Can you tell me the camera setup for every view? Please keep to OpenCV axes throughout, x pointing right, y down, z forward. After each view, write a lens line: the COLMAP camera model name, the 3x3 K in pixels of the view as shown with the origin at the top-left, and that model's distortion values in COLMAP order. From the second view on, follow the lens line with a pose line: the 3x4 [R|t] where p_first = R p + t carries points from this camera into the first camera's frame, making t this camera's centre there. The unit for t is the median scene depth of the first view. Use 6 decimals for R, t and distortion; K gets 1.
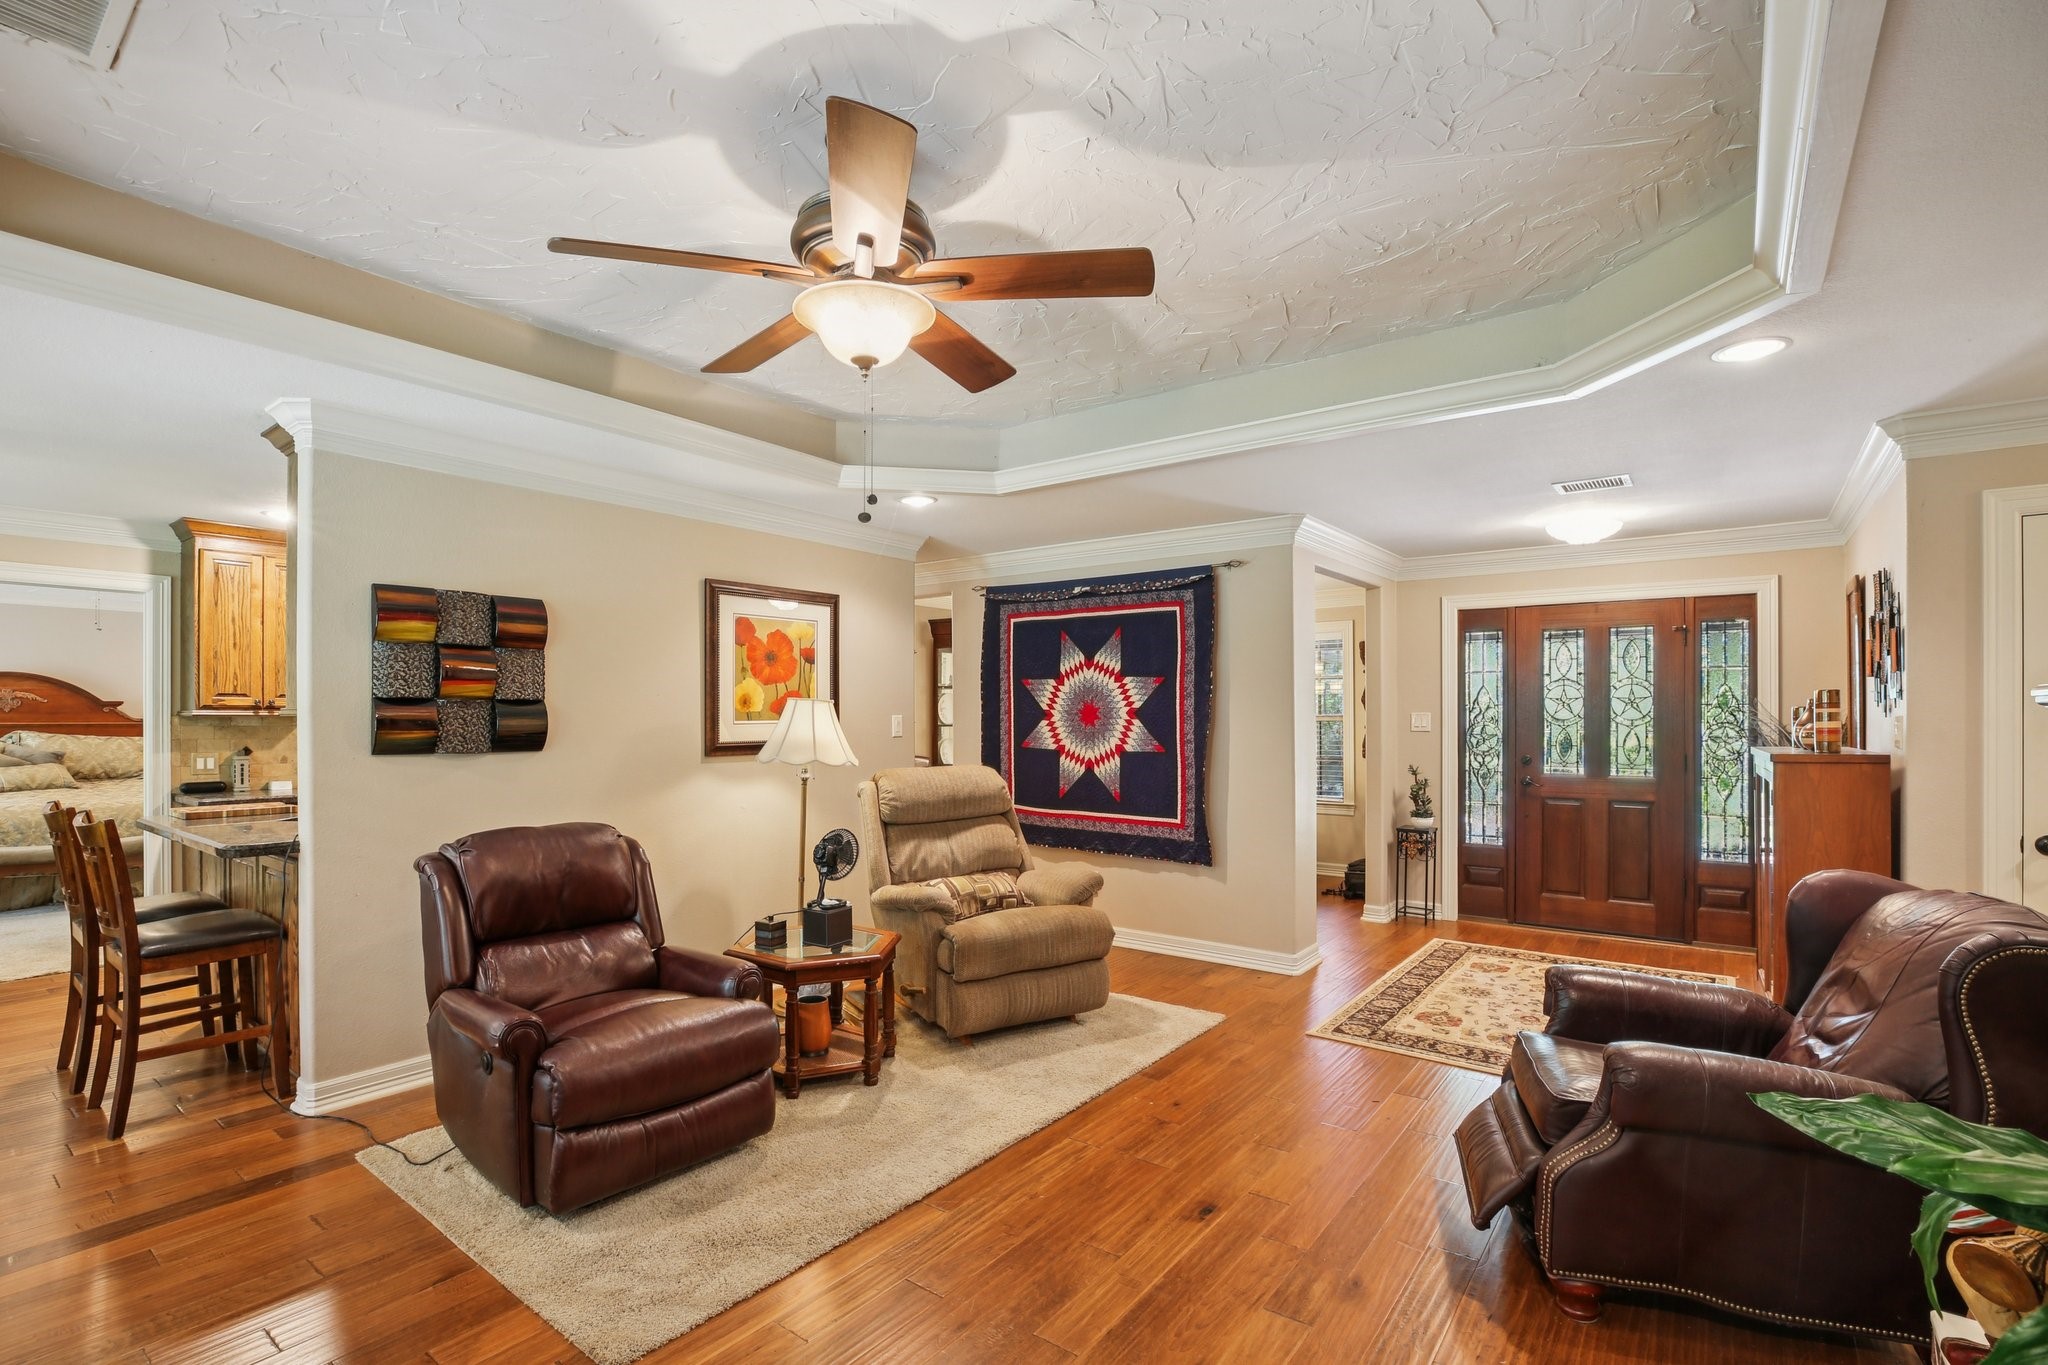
lens RADIAL K [[941.5, 0, 1020.1], [0, 941.5, 712.0], [0, 0, 1]] dist [-0.039722, 0.010283]
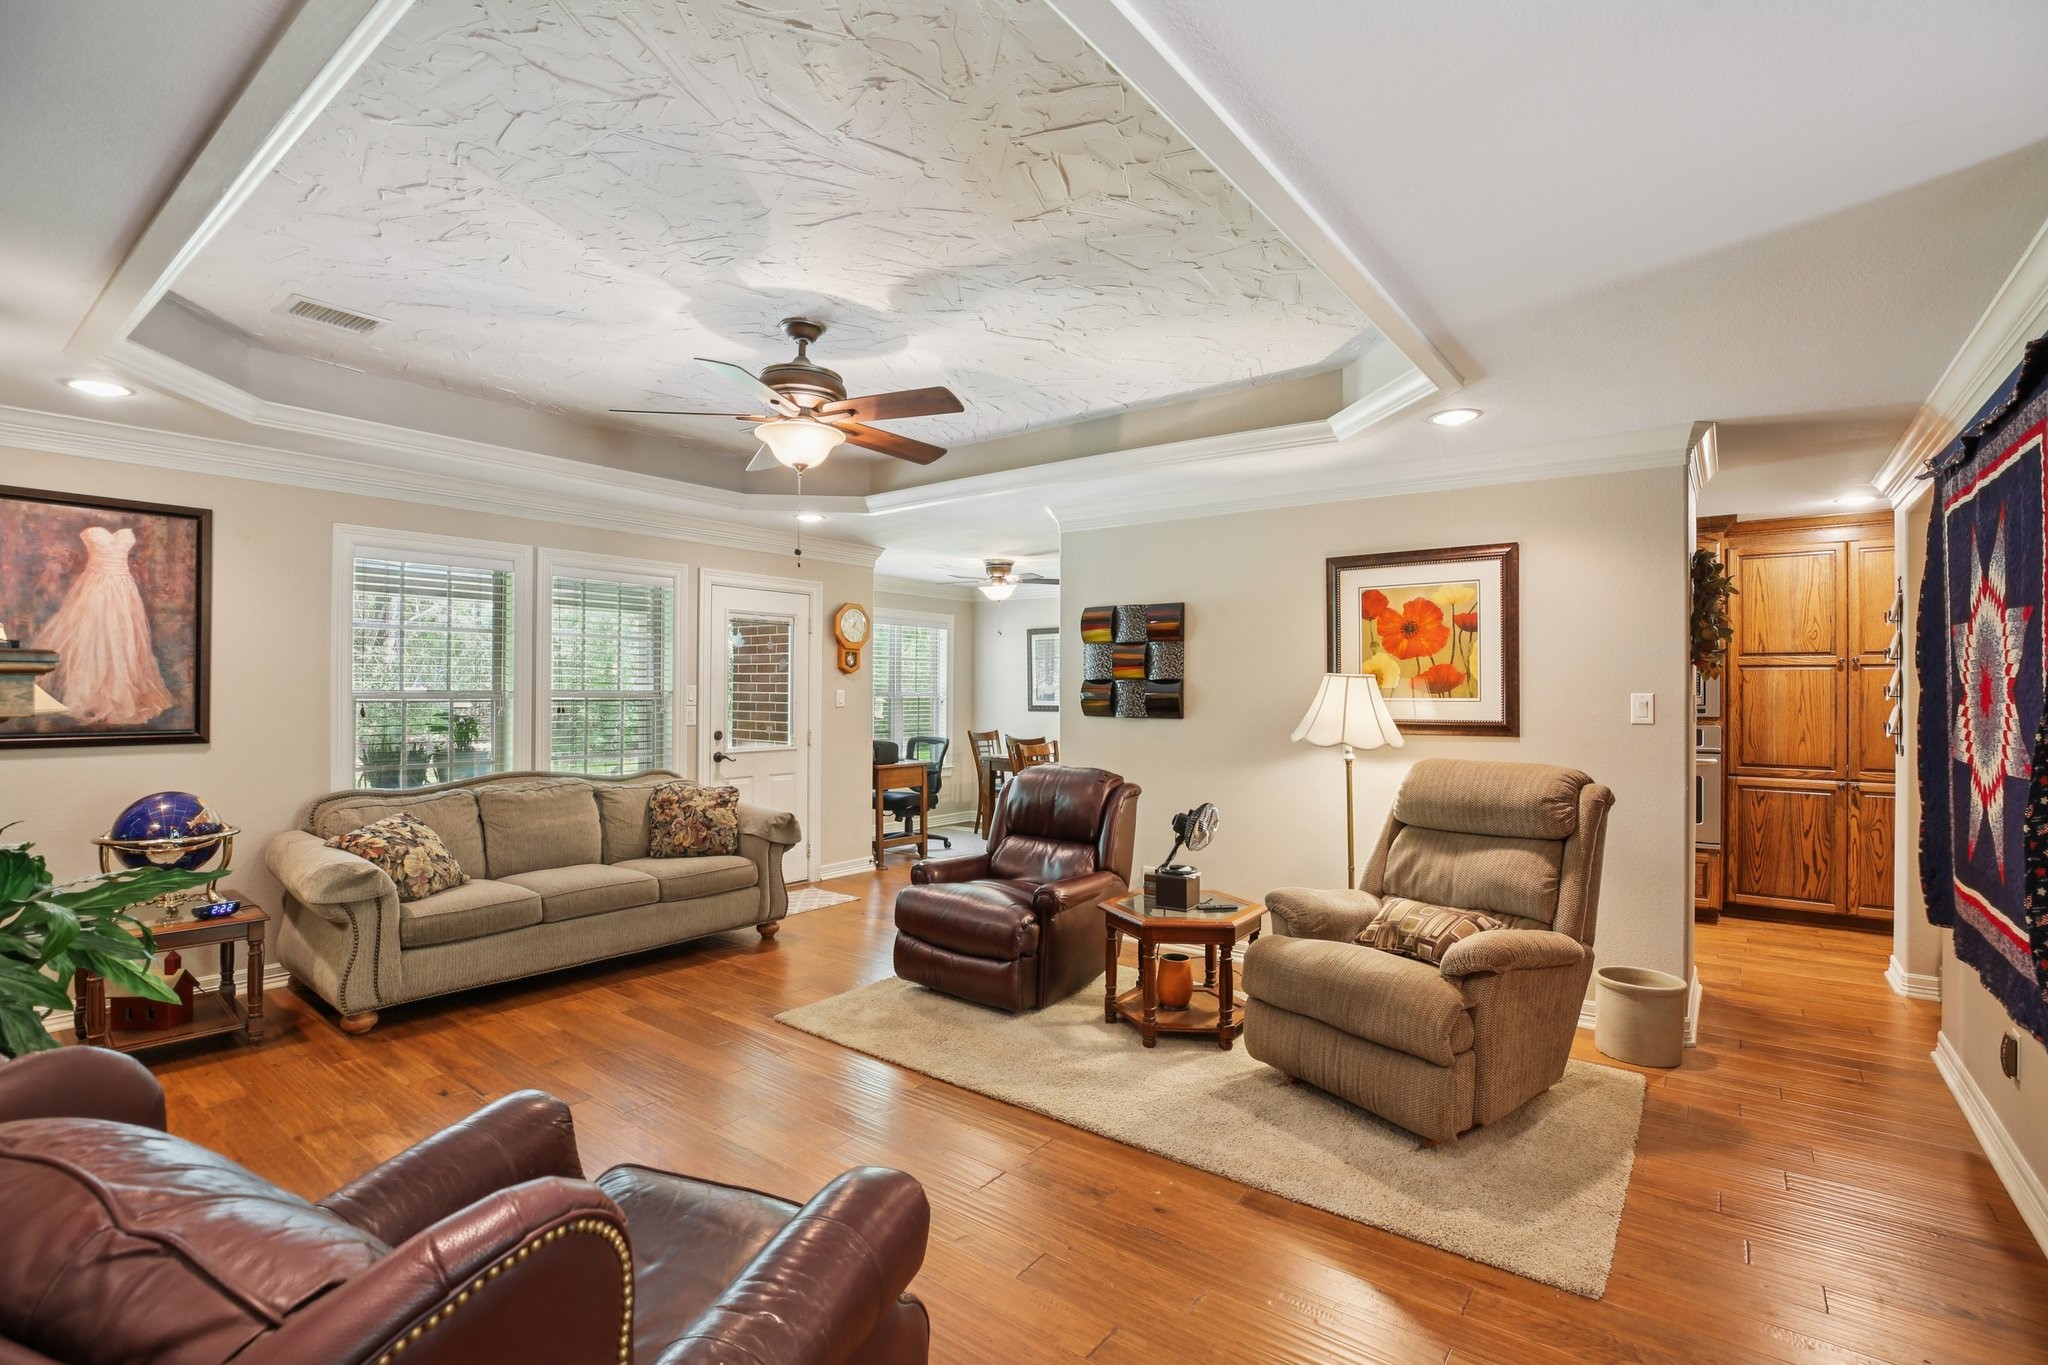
lens RADIAL K [[946.6, 0, 1024.0], [0, 946.6, 682.5], [0, 0, 1]] dist [-0.060107, 0.000050]
pose [[-0.000902, -0.007492, -0.999972, 0.744189], [-0.001464, 0.999971, -0.007490, 0.001585], [0.999999, 0.001457, -0.000913, 0.722958]]
